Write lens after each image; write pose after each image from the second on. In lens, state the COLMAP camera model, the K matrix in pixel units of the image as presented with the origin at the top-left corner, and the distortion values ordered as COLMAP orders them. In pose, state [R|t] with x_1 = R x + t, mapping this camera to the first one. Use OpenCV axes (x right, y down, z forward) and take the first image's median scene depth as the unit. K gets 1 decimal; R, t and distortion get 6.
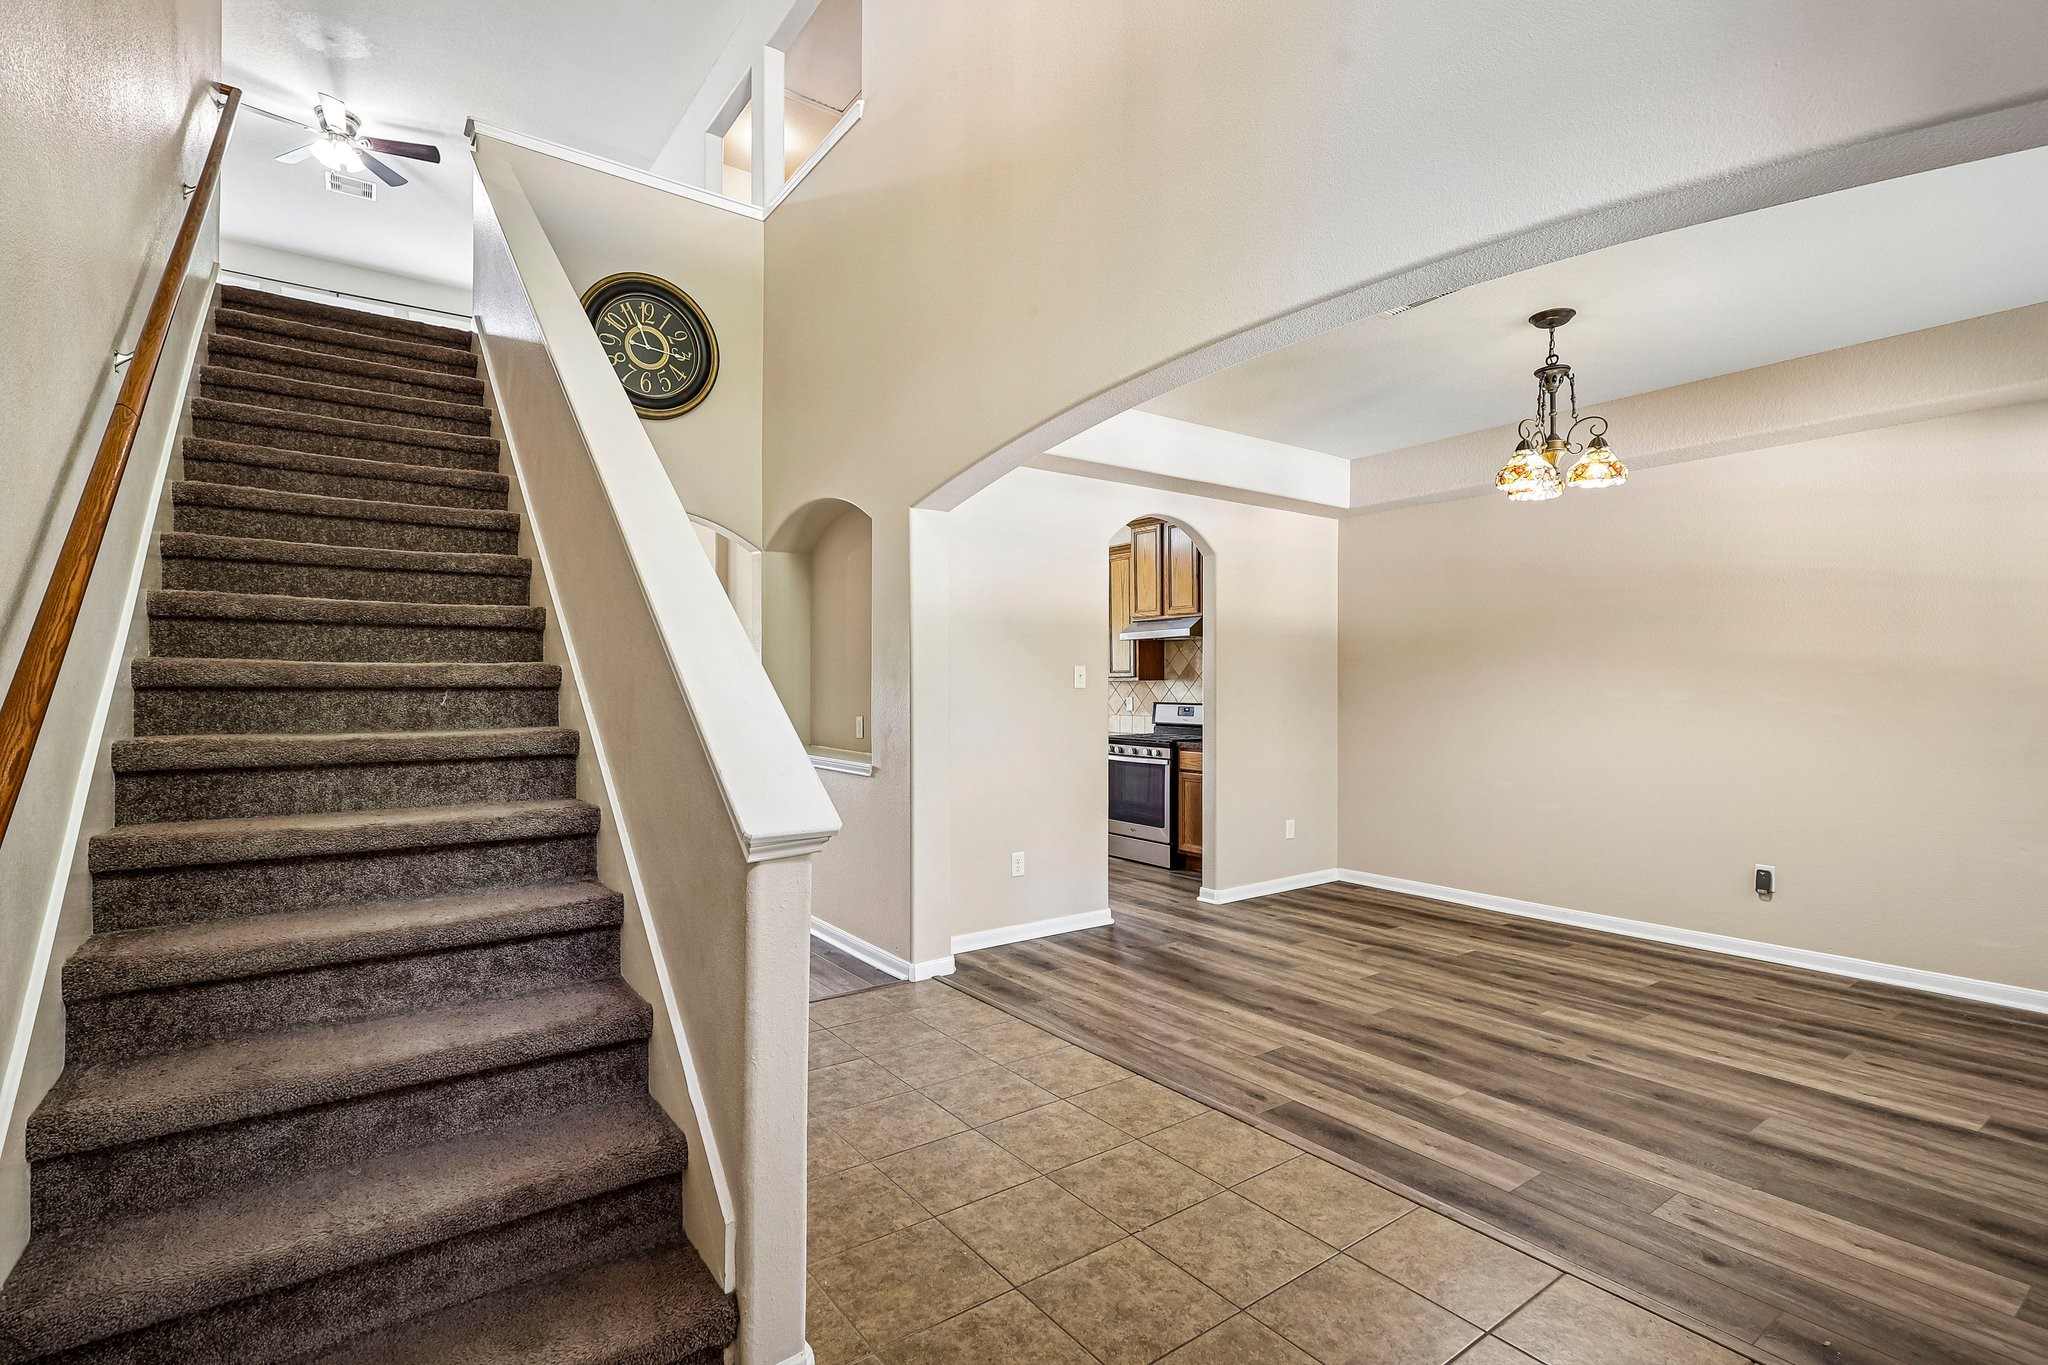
lens RADIAL K [[953.0, 0, 1016.8], [0, 953.0, 681.2], [0, 0, 1]] dist [-0.005405, 0.001403]
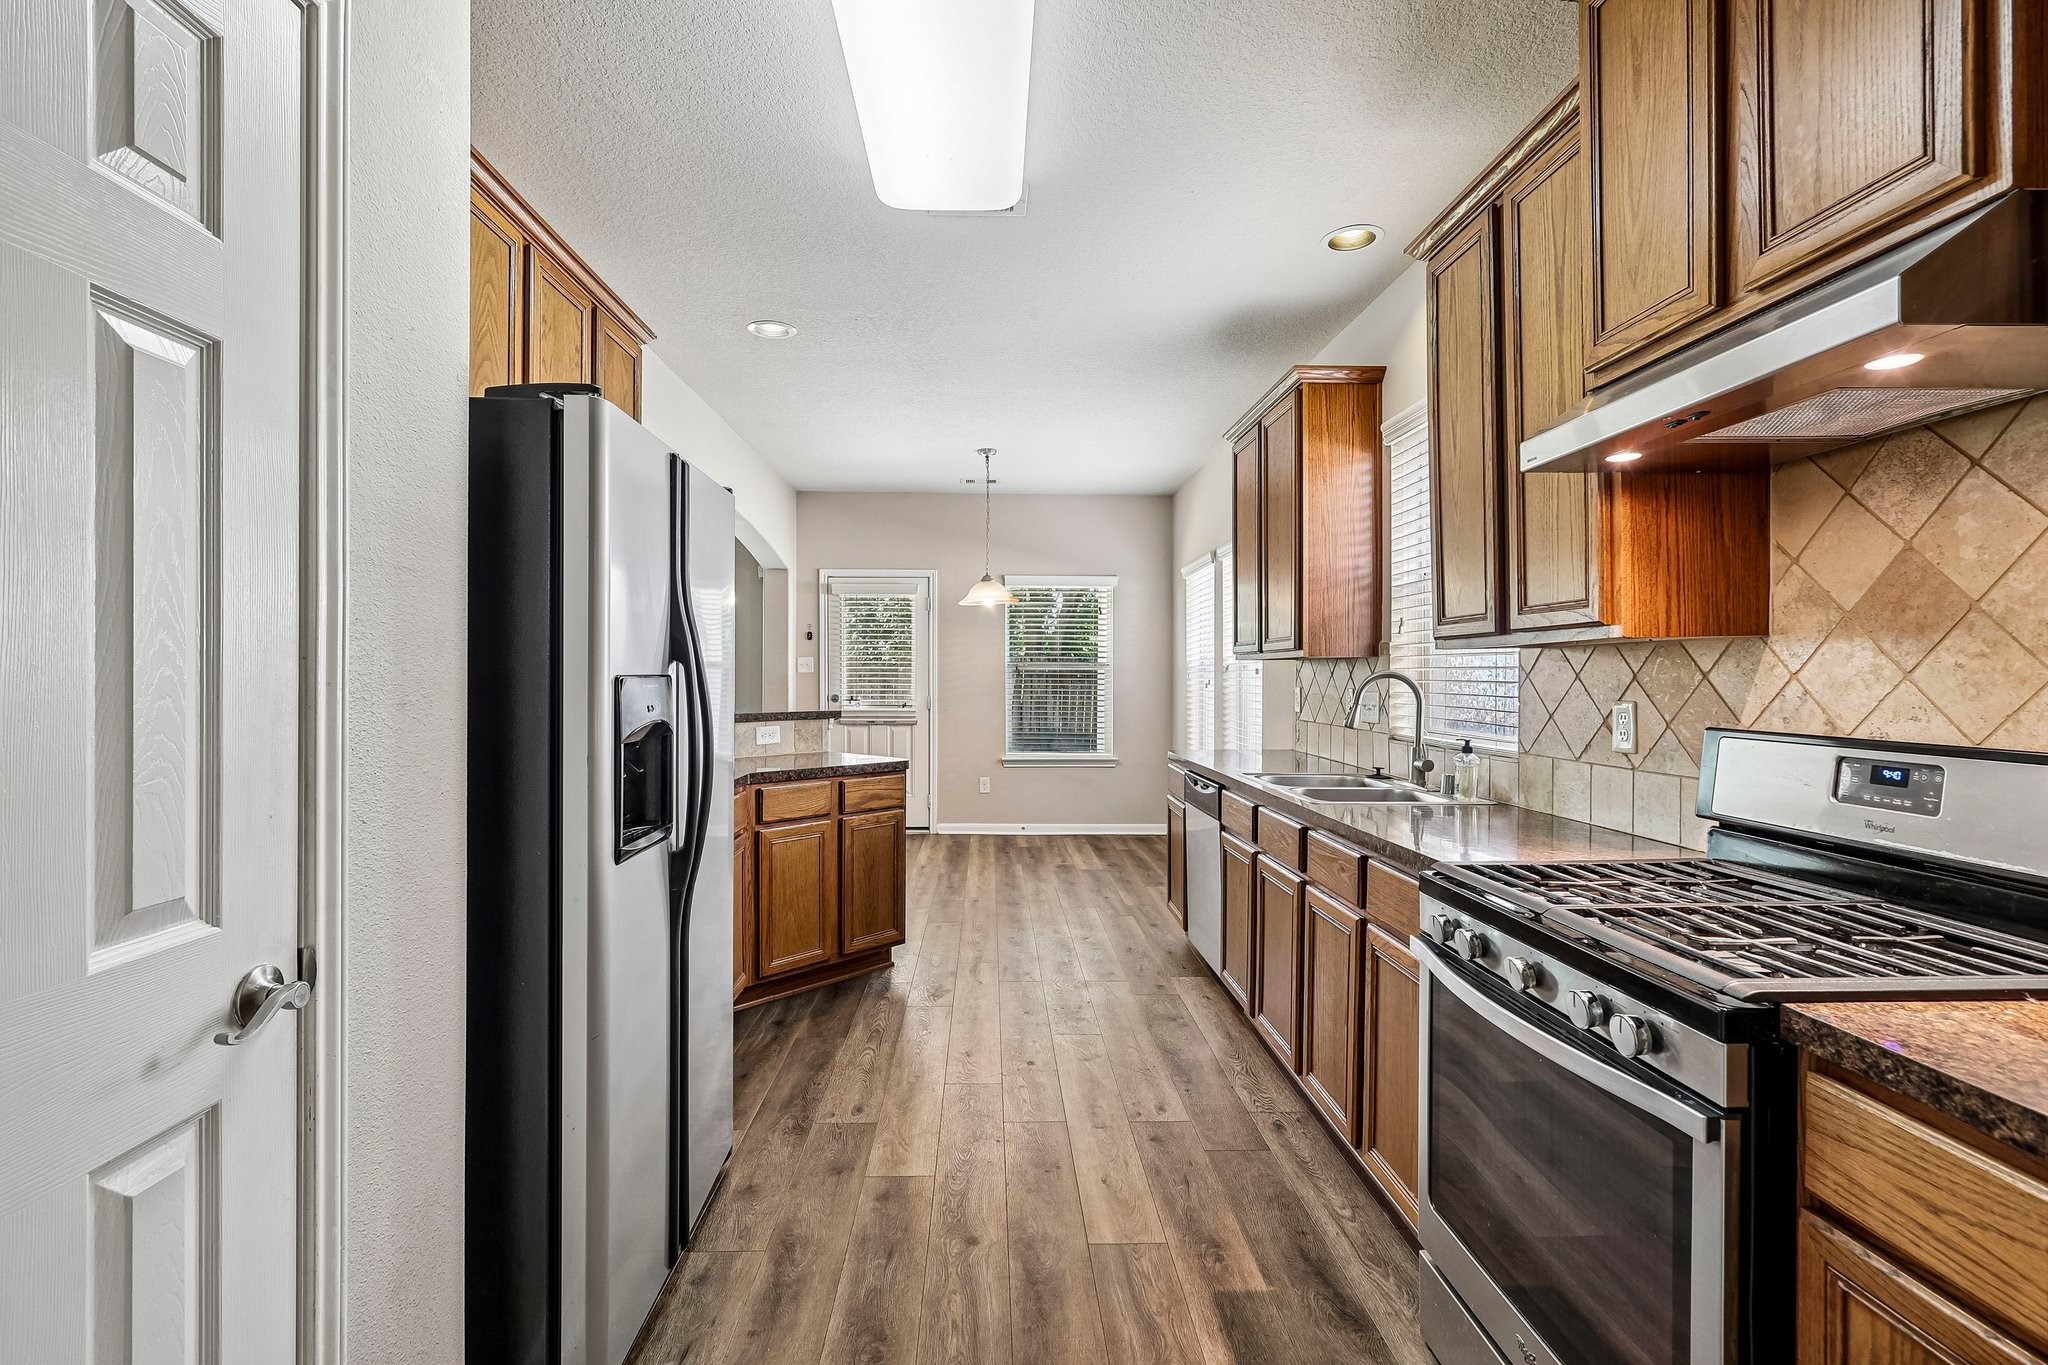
lens RADIAL K [[936.3, 0, 1032.8], [0, 936.3, 673.4], [0, 0, 1]] dist [-0.003945, -0.000488]
pose [[0.834780, 0.000885, -0.550583, 0.209386], [-0.001096, 0.999999, -0.000053, 0.013757], [0.550583, 0.000648, 0.834780, 1.130753]]
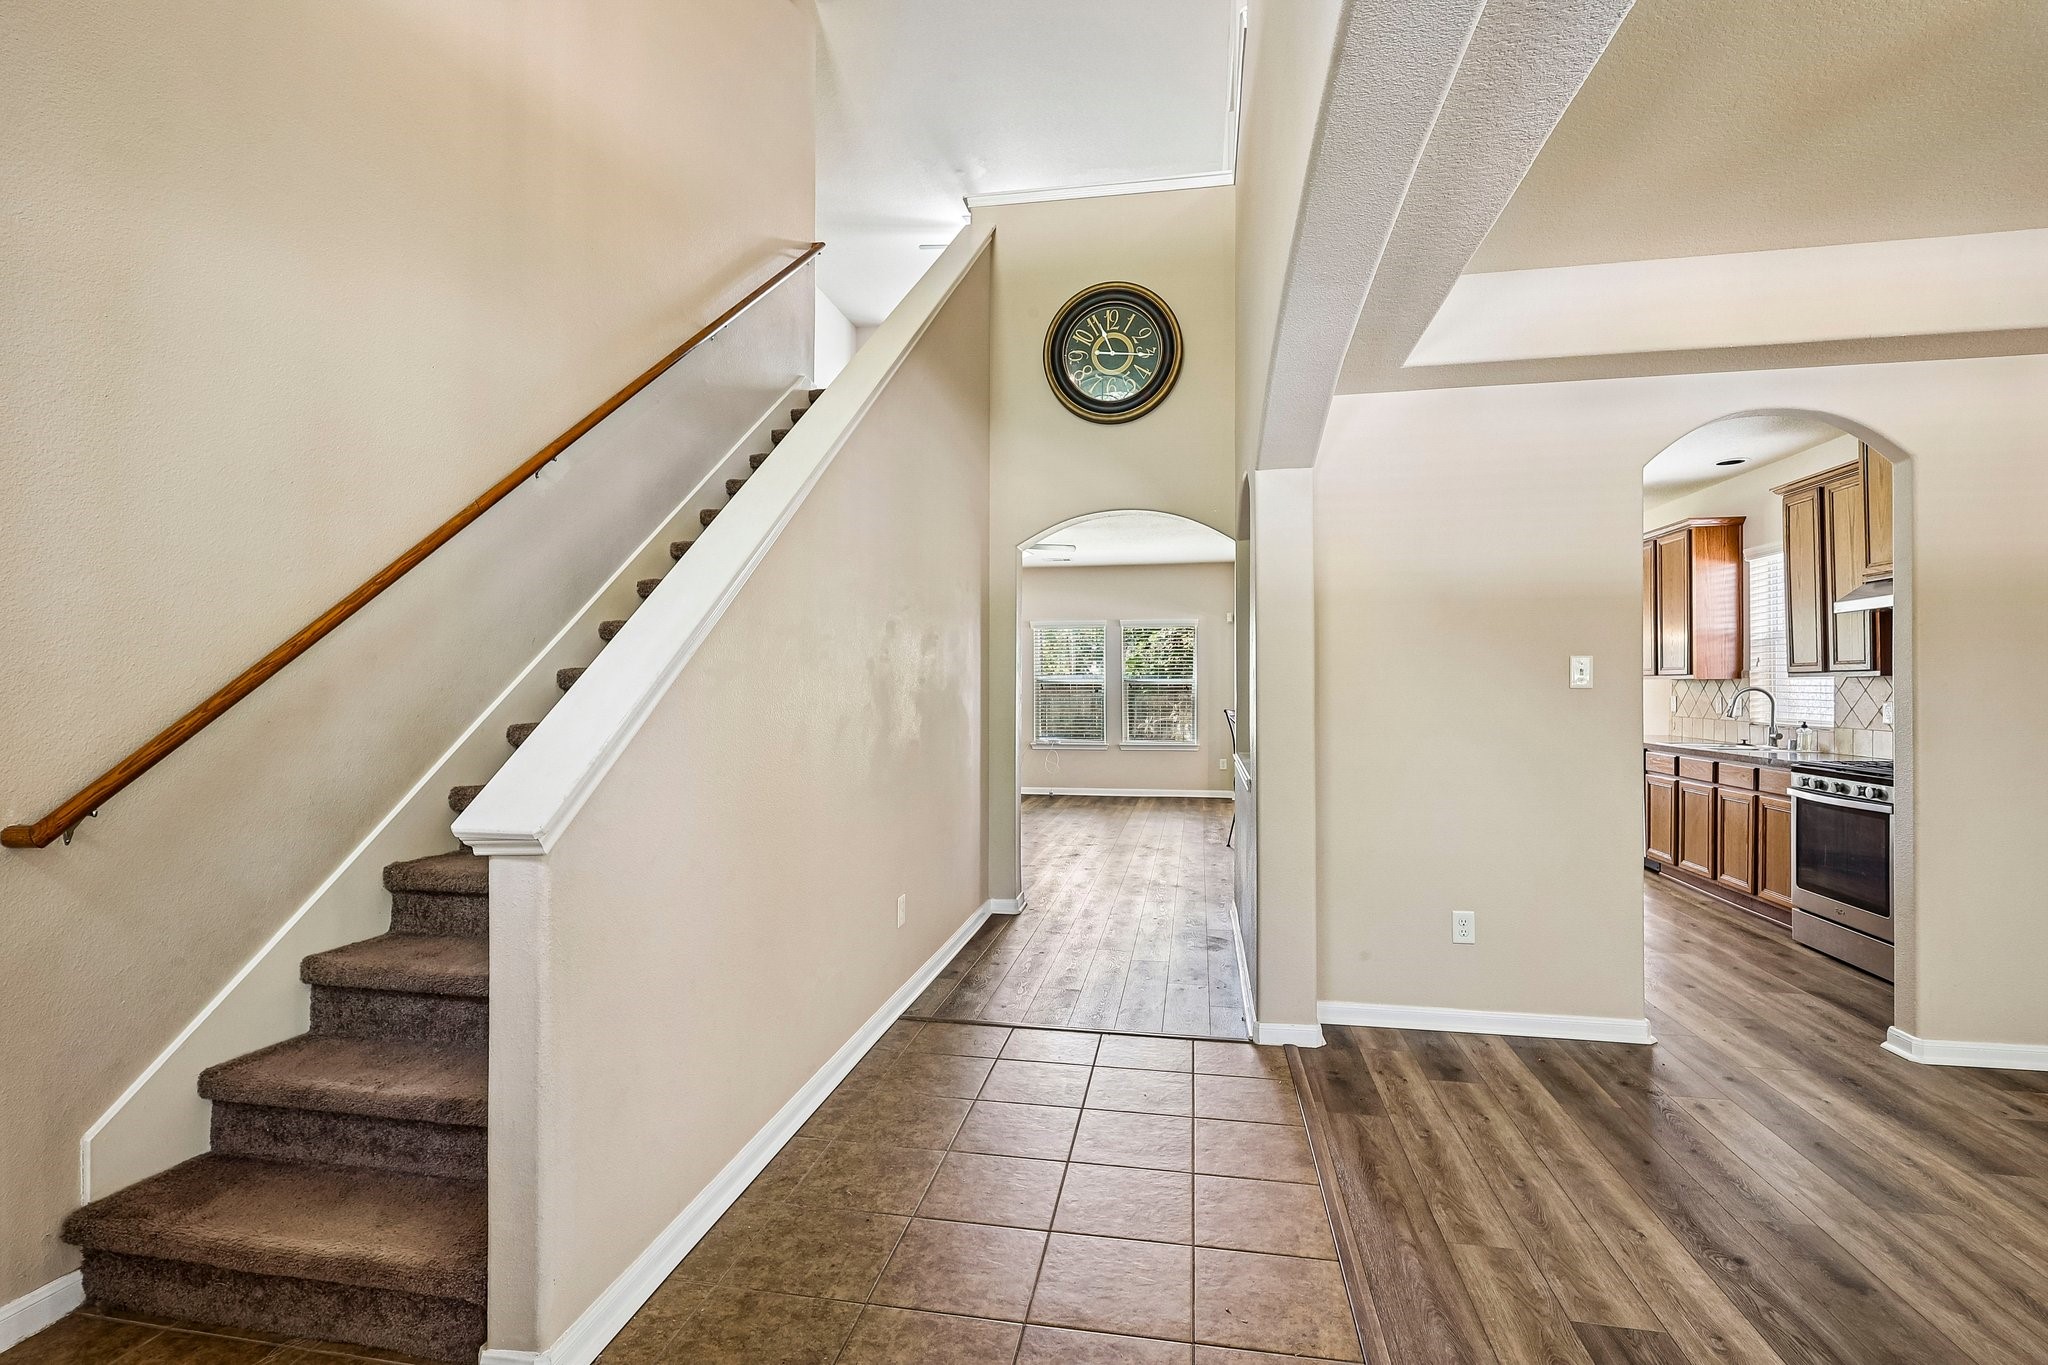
lens RADIAL K [[953.0, 0, 1016.8], [0, 953.0, 681.2], [0, 0, 1]] dist [-0.005405, 0.001403]
pose [[0.685343, -0.005313, -0.728201, 0.303927], [0.005535, 0.999983, -0.002086, 0.001294], [0.728200, -0.002601, 0.685360, 0.244396]]
